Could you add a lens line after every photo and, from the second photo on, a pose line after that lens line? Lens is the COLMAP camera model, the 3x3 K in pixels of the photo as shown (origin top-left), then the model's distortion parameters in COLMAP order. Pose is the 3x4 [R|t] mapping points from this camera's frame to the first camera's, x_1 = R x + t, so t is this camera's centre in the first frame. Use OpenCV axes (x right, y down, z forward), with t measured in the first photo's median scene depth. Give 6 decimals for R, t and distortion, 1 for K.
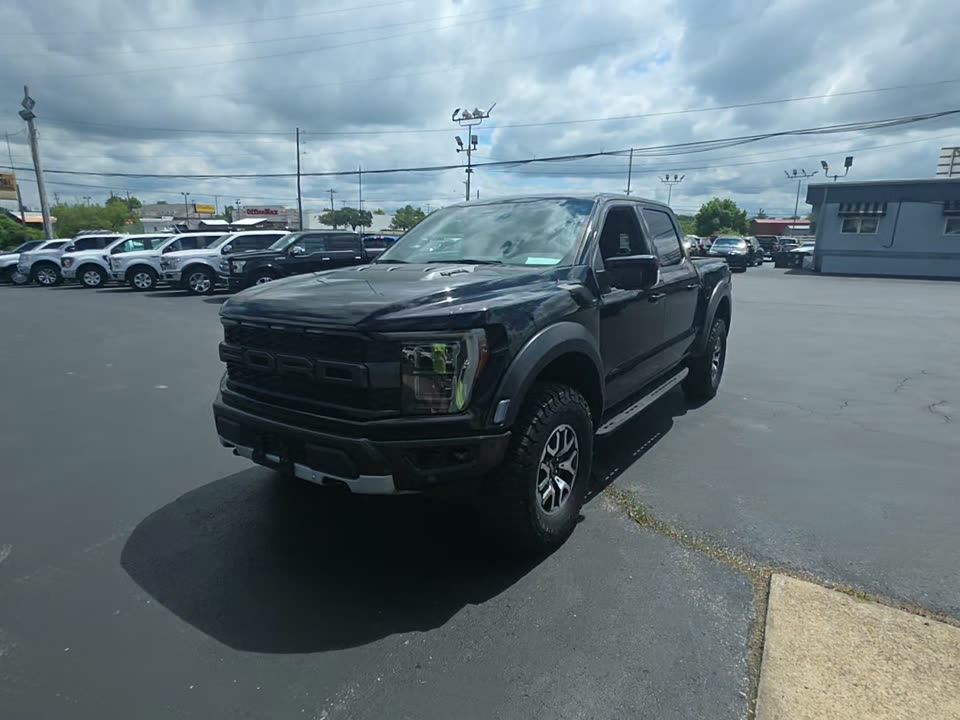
lens RADIAL K [[672.1, 0, 480.0], [0, 672.1, 360.0], [0, 0, 1]] dist [-0.001338, -0.000406]
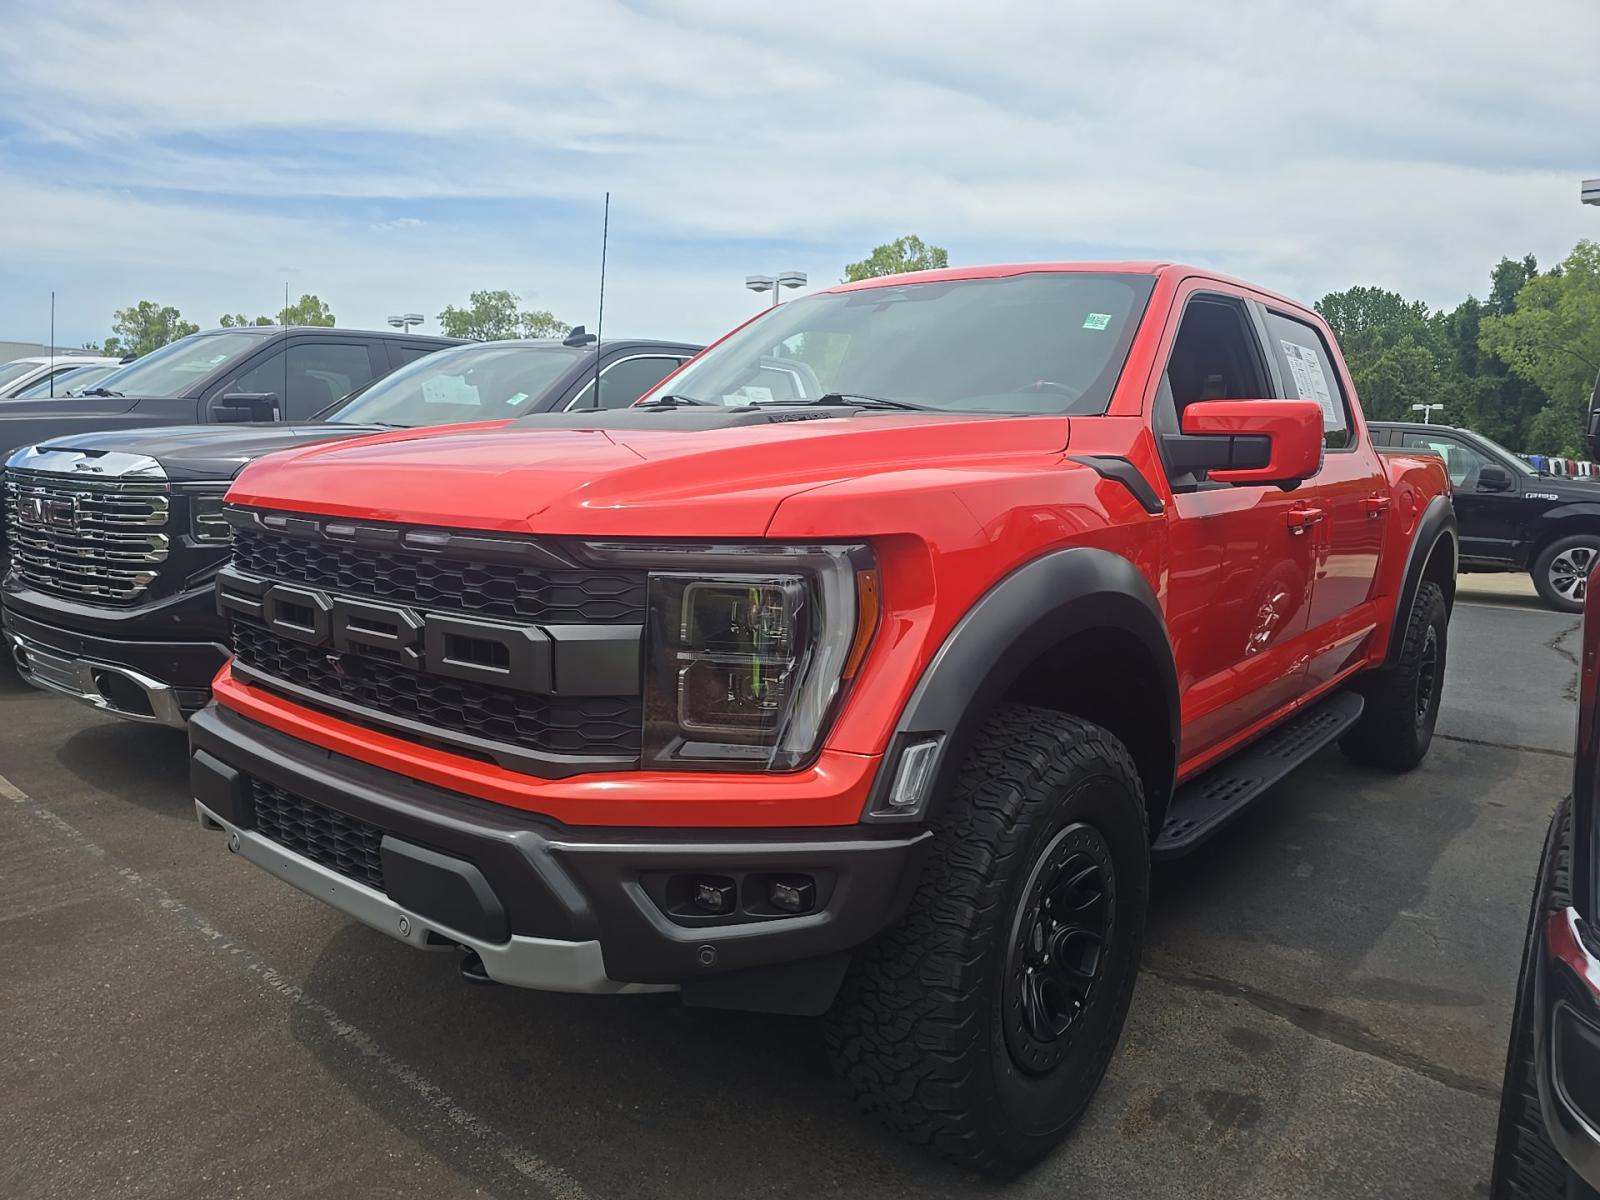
lens RADIAL K [[1120.1, 0, 800.0], [0, 1120.1, 600.0], [0, 0, 1]] dist [-0.001338, -0.000406]
pose [[0.997144, 0.041703, -0.062959, 0.005888], [-0.046689, 0.995707, -0.079918, 0.032979], [0.059356, 0.082630, 0.994811, 0.387779]]
